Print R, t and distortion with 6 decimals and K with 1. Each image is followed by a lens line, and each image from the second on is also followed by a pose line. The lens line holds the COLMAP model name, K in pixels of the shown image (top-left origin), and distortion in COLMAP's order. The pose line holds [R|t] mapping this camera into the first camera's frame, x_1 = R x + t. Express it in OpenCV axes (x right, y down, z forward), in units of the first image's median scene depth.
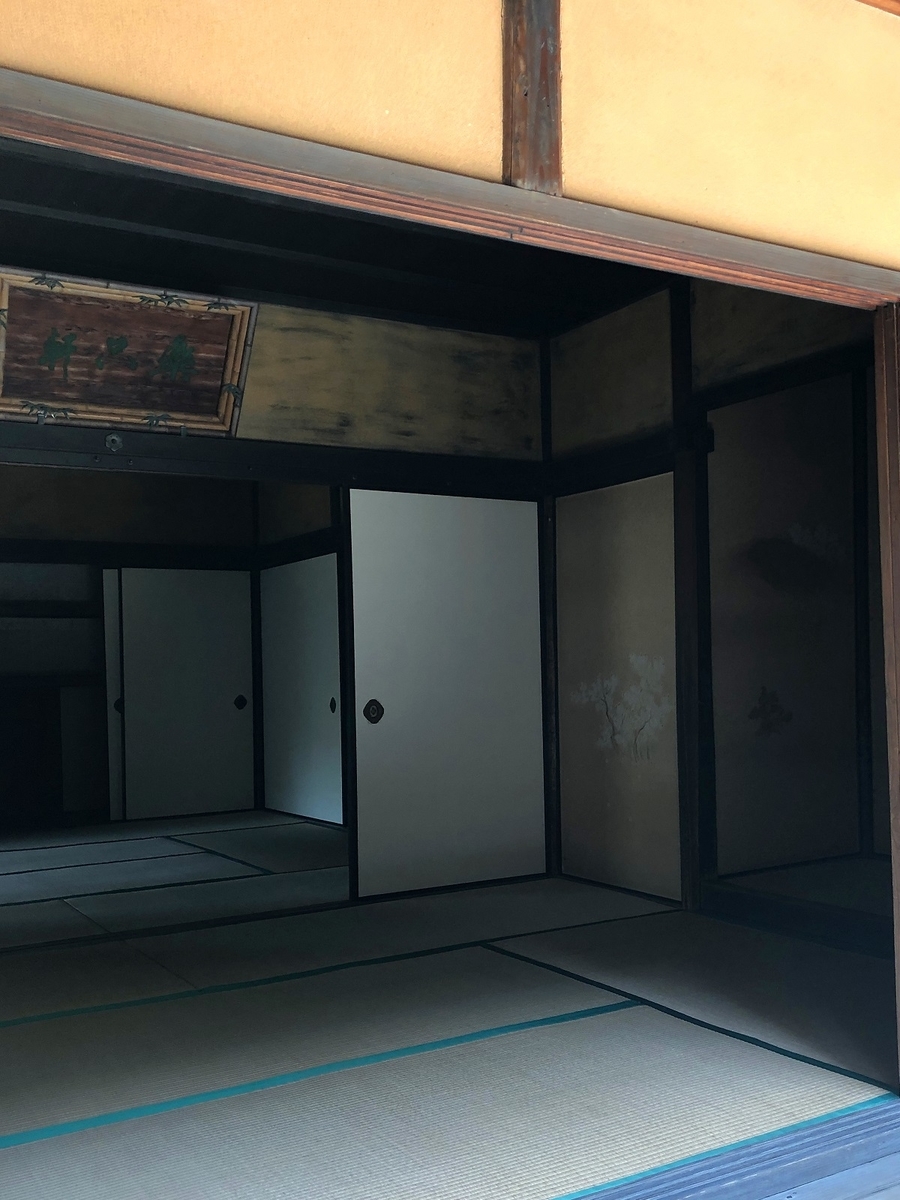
lens RADIAL K [[1210.7, 0, 451.2], [0, 1210.7, 662.2], [0, 0, 1]] dist [0.112907, -0.284413]
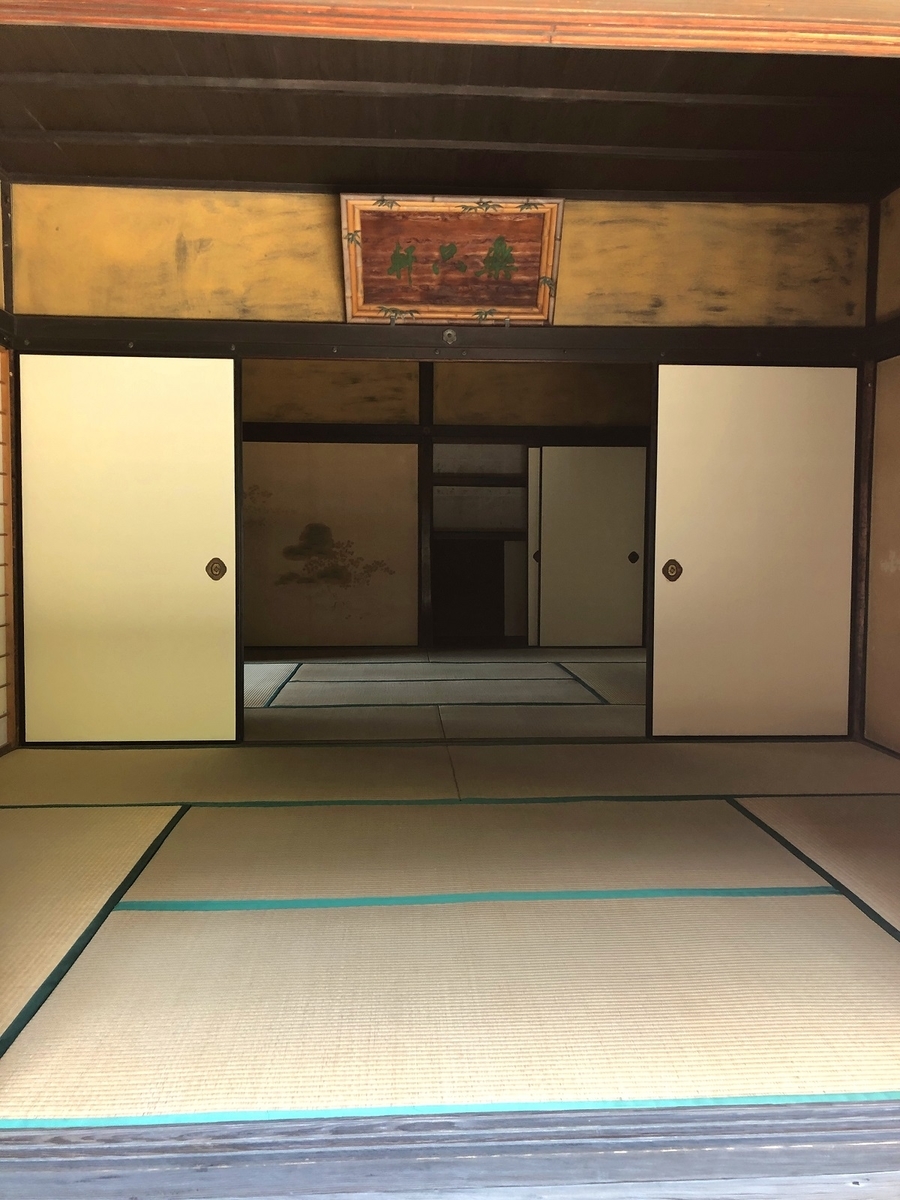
lens RADIAL K [[936.7, 0, 451.6], [0, 936.7, 579.2], [0, 0, 1]] dist [0.064172, -0.066803]
pose [[0.891029, 0.050076, -0.451176, 0.153897], [-0.023881, 0.997692, 0.063571, -0.000596], [0.453318, -0.045870, 0.890168, 0.167500]]
